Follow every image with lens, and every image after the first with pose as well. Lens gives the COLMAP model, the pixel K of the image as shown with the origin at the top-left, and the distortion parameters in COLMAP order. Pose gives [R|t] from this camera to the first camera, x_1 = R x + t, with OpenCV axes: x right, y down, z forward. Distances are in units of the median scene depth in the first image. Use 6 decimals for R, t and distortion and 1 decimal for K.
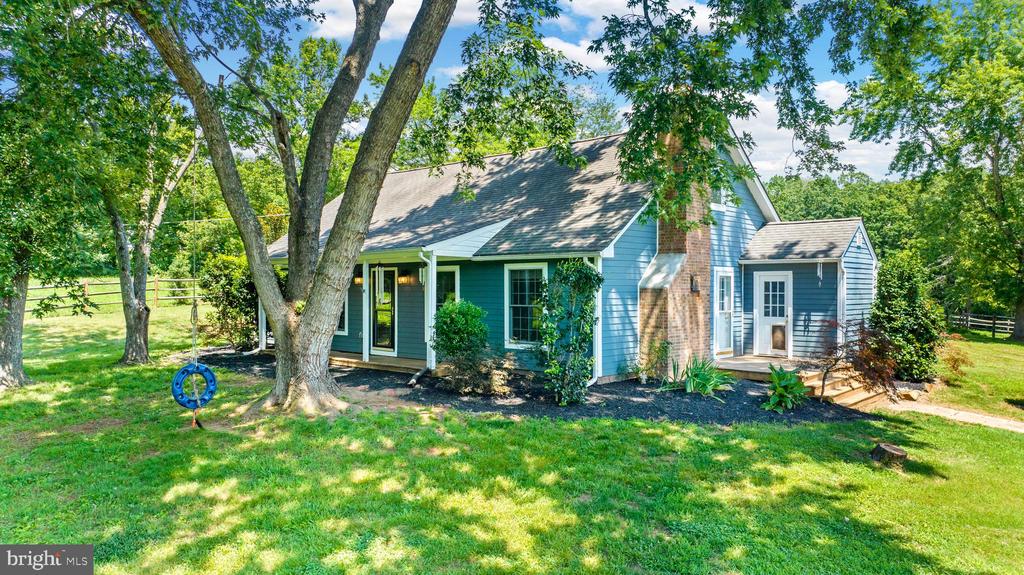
lens RADIAL K [[725.8, 0, 512.0], [0, 725.8, 287.5], [0, 0, 1]] dist [-0.025795, 0.029109]
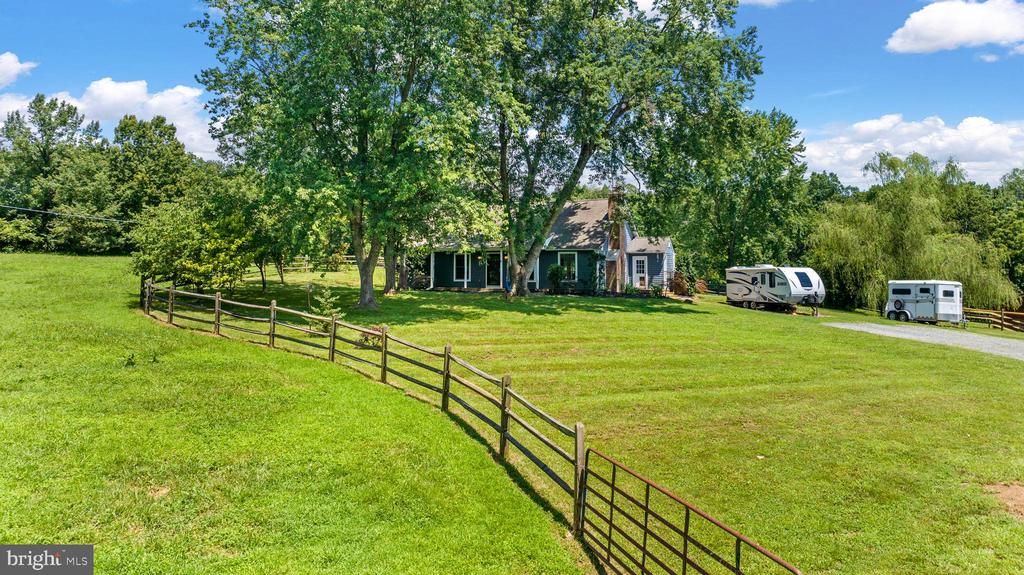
lens RADIAL K [[736.6, 0, 513.7], [0, 736.6, 207.9], [0, 0, 1]] dist [-0.008007, -0.000351]
pose [[0.953636, 0.035531, 0.298859, -1.122248], [-0.007669, 0.995553, -0.093889, 0.073419], [-0.300866, 0.087244, 0.949667, -1.803176]]
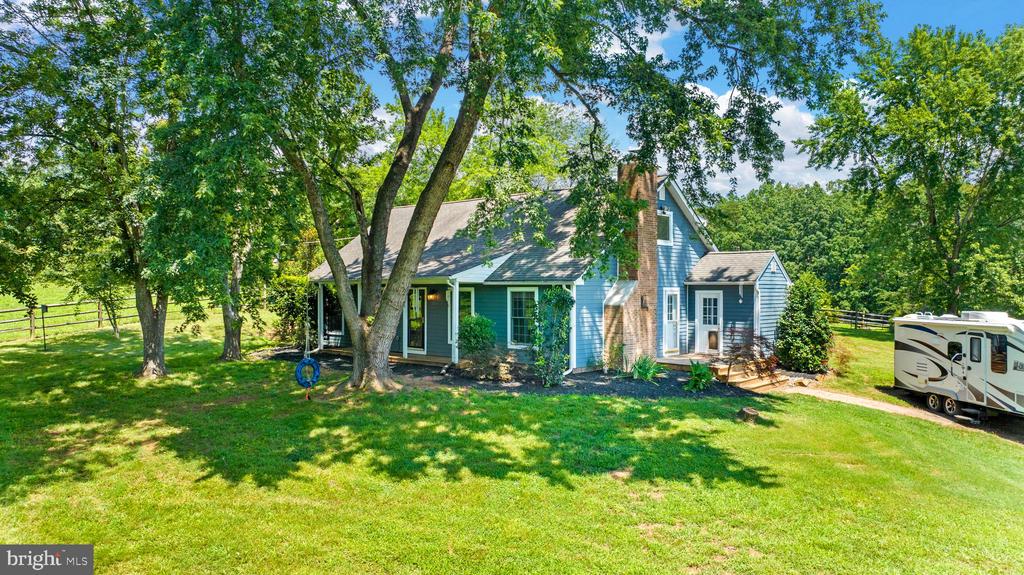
lens RADIAL K [[725.8, 0, 512.0], [0, 725.8, 287.5], [0, 0, 1]] dist [-0.025795, 0.029109]
pose [[0.999999, 0.000075, -0.001168, -0.000061], [-0.000076, 1.000000, -0.000469, -0.034601], [0.001168, 0.000469, 0.999999, -0.422195]]
